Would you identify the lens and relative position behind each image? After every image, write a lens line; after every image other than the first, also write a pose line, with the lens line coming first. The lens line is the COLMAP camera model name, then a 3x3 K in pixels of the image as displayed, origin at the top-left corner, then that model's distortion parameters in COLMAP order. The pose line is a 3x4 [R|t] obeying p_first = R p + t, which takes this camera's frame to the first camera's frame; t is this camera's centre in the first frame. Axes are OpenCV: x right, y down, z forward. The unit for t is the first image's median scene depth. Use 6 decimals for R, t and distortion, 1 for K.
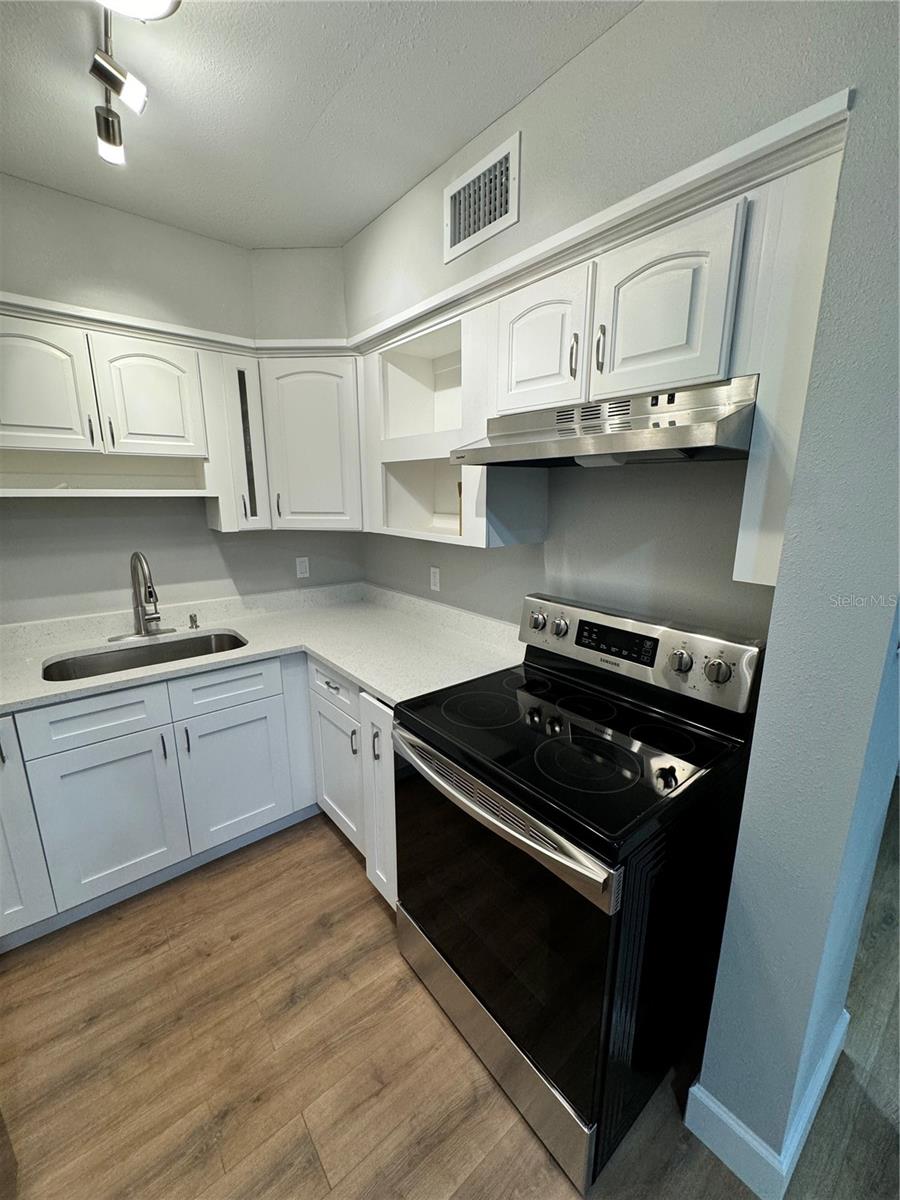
lens RADIAL K [[479.7, 0, 451.8], [0, 479.7, 597.6], [0, 0, 1]] dist [-0.001634, -0.000200]
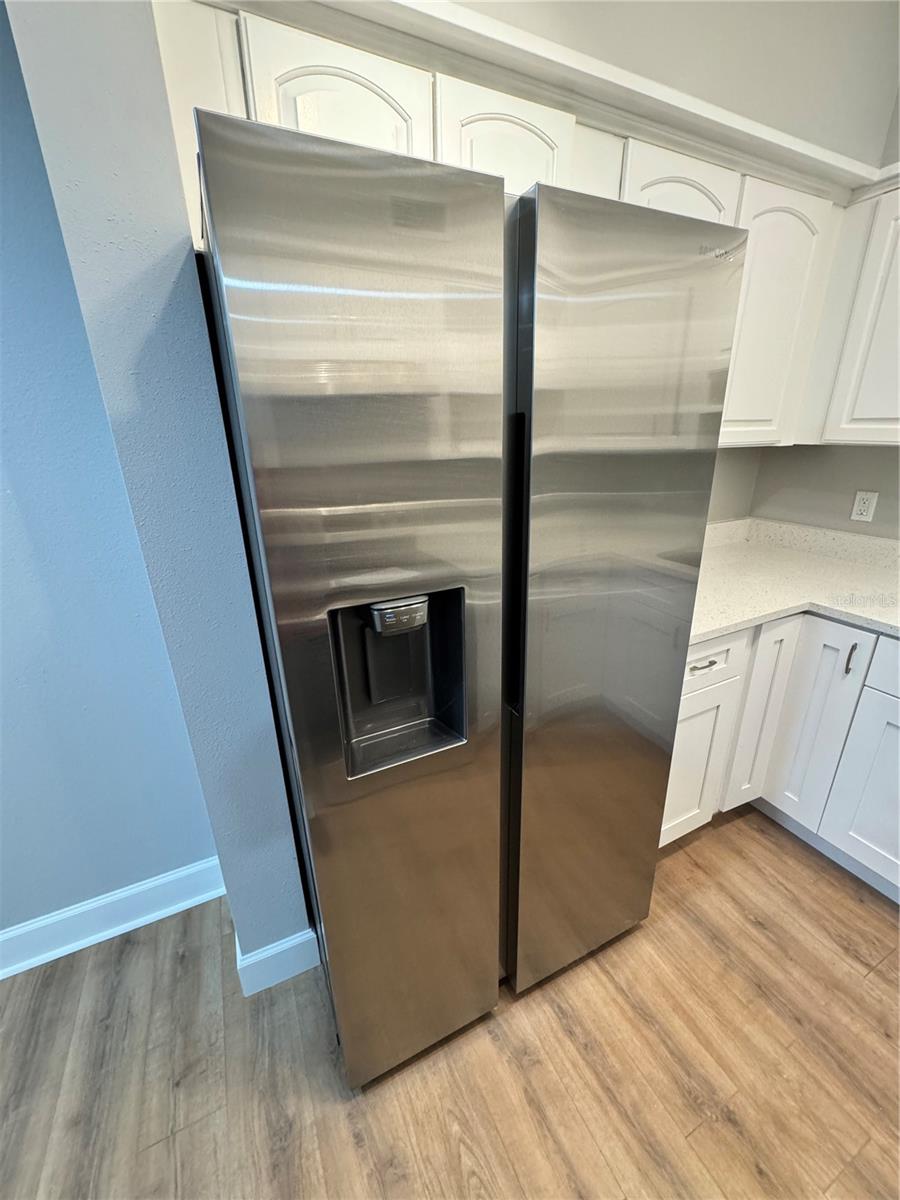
lens RADIAL K [[479.7, 0, 451.8], [0, 479.7, 597.6], [0, 0, 1]] dist [-0.001634, -0.000200]
pose [[-0.223413, 0.330422, -0.917010, 0.098410], [-0.196524, 0.906200, 0.374406, -0.006935], [0.954707, 0.263862, -0.137521, 0.303101]]
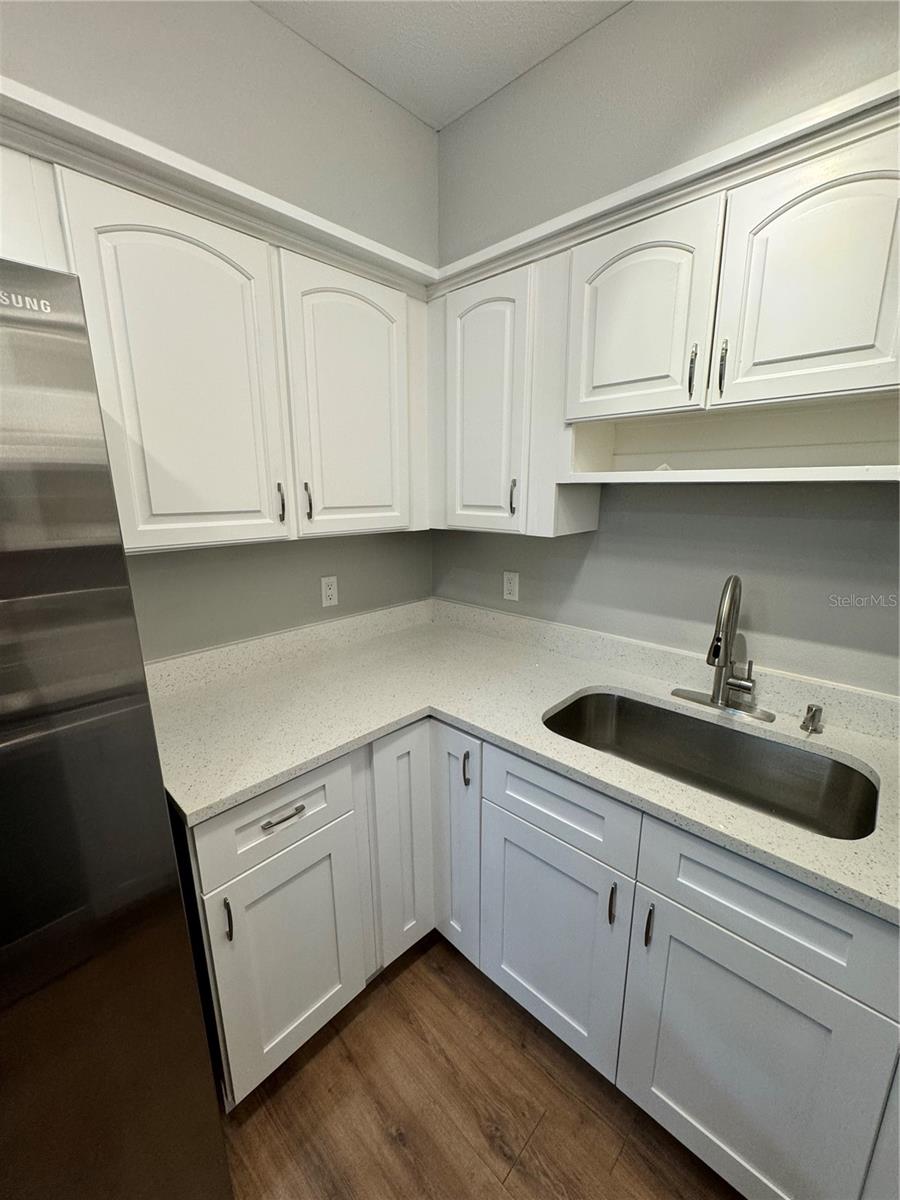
lens RADIAL K [[482.8, 0, 450.0], [0, 482.8, 600.0], [0, 0, 1]] dist [-0.000609, -0.000309]
pose [[0.127434, 0.220228, -0.967088, -0.150282], [-0.208355, 0.959226, 0.190982, -0.139095], [0.969716, 0.177160, 0.168124, 0.730847]]
